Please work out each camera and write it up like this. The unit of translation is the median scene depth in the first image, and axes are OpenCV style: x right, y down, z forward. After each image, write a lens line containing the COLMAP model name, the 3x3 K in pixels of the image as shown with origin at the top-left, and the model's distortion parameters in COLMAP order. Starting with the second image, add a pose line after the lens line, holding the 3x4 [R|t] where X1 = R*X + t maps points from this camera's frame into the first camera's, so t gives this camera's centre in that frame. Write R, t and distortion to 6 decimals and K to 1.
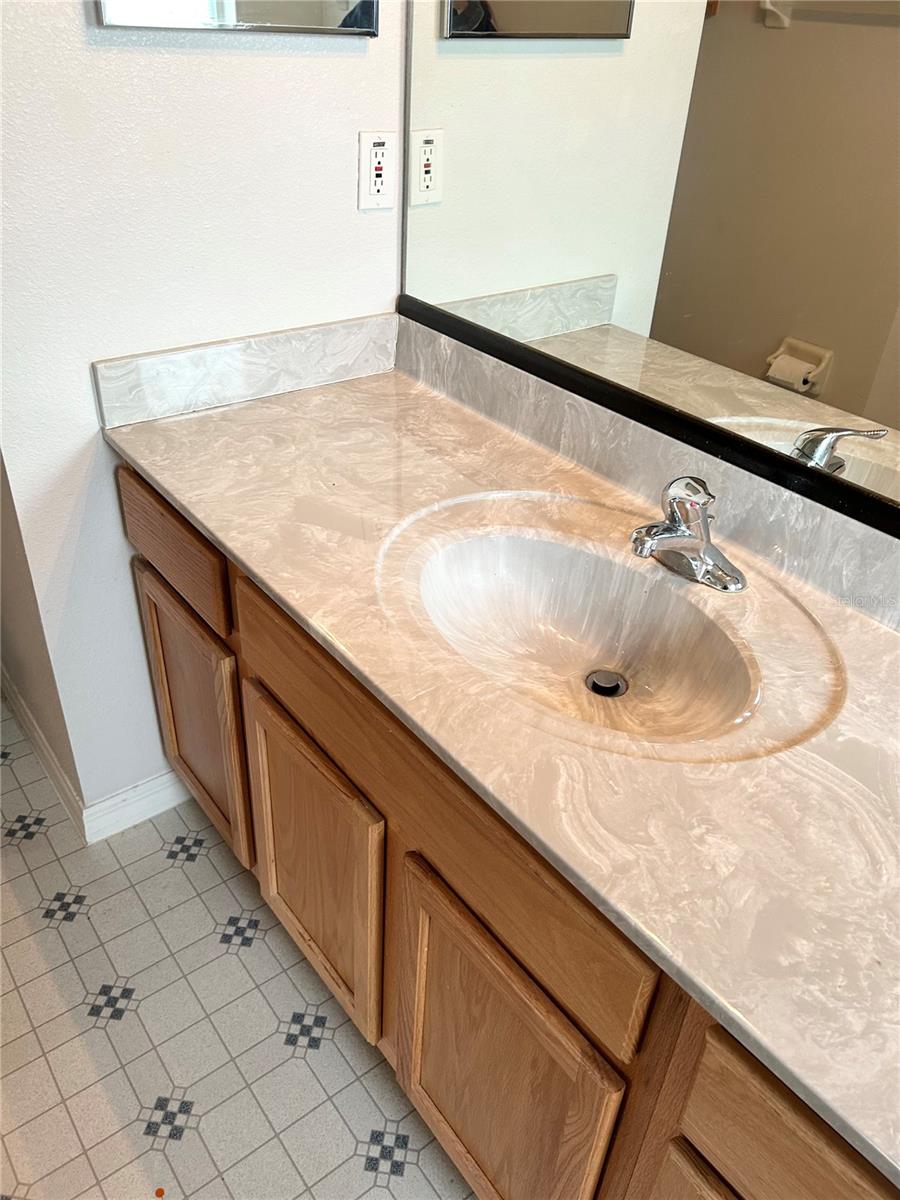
lens RADIAL K [[915.6, 0, 450.3], [0, 915.6, 599.7], [0, 0, 1]] dist [0.032872, -0.018257]
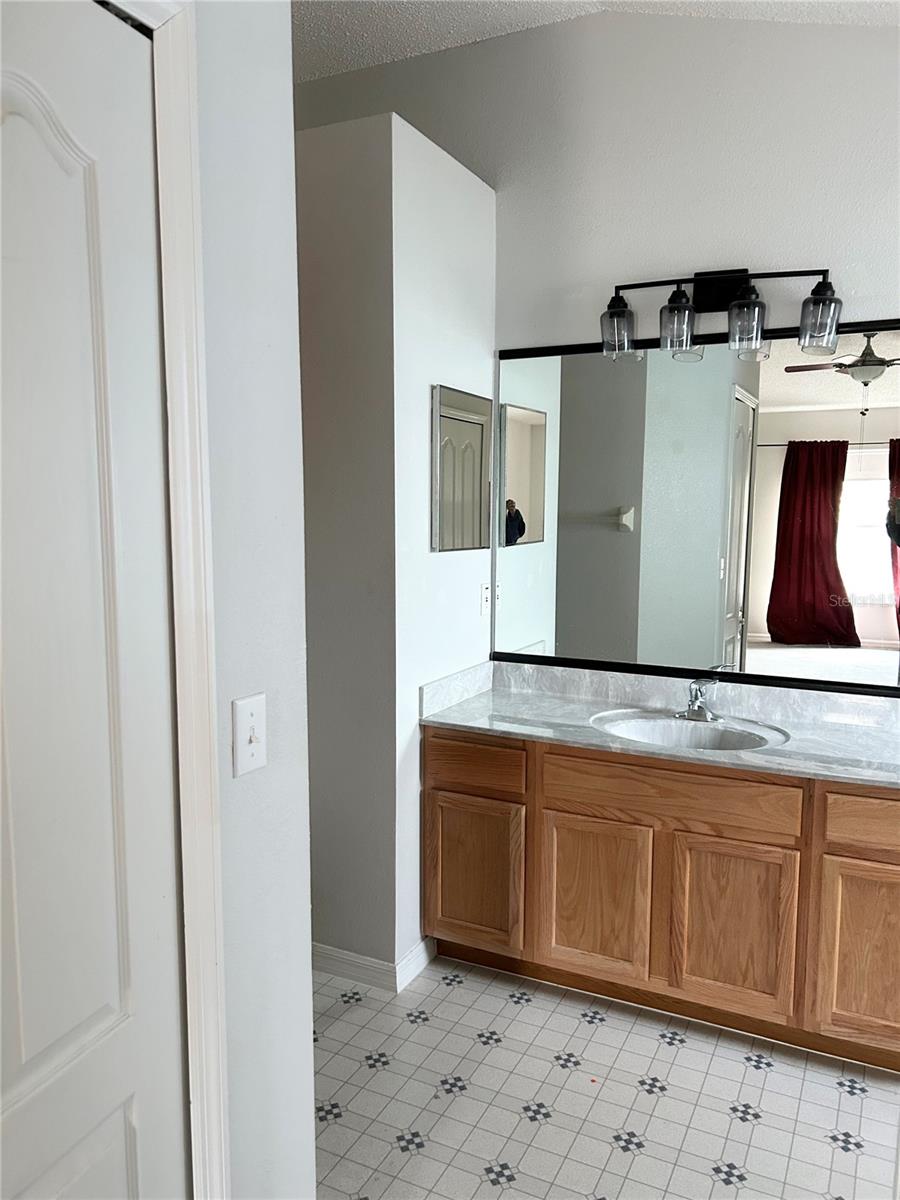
lens RADIAL K [[915.6, 0, 447.0], [0, 915.6, 602.5], [0, 0, 1]] dist [0.032872, -0.018257]
pose [[0.905026, -0.093408, 0.414973, -1.159885], [0.270235, 0.879667, -0.391355, 0.404614], [-0.328482, 0.466327, 0.821364, -0.819082]]
